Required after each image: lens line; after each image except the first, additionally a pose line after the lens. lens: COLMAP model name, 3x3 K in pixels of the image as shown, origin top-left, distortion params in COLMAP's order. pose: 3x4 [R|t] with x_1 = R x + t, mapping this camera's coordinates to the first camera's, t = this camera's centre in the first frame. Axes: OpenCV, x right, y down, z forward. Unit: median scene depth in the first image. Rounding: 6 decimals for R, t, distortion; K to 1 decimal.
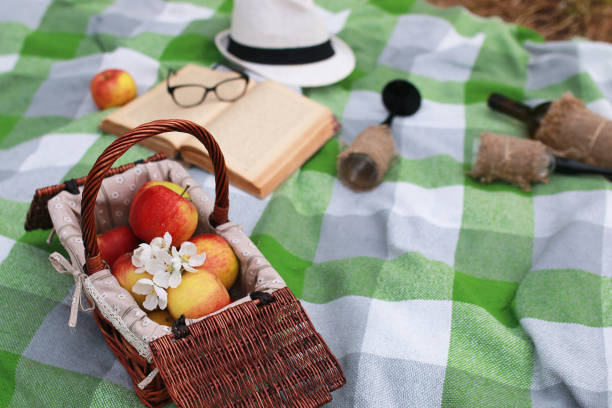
lens RADIAL K [[955.9, 0, 306.0], [0, 955.9, 204.0], [0, 0, 1]] dist [-0.062771, 0.044448]
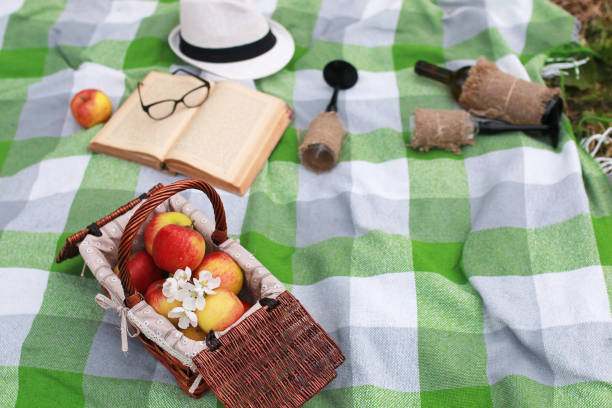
lens RADIAL K [[955.9, 0, 306.0], [0, 955.9, 204.0], [0, 0, 1]] dist [-0.062771, 0.044448]
pose [[0.985284, -0.160192, 0.059617, -0.044854], [0.148516, 0.974994, 0.165319, -0.199644], [-0.084609, -0.154032, 0.984437, -0.201665]]
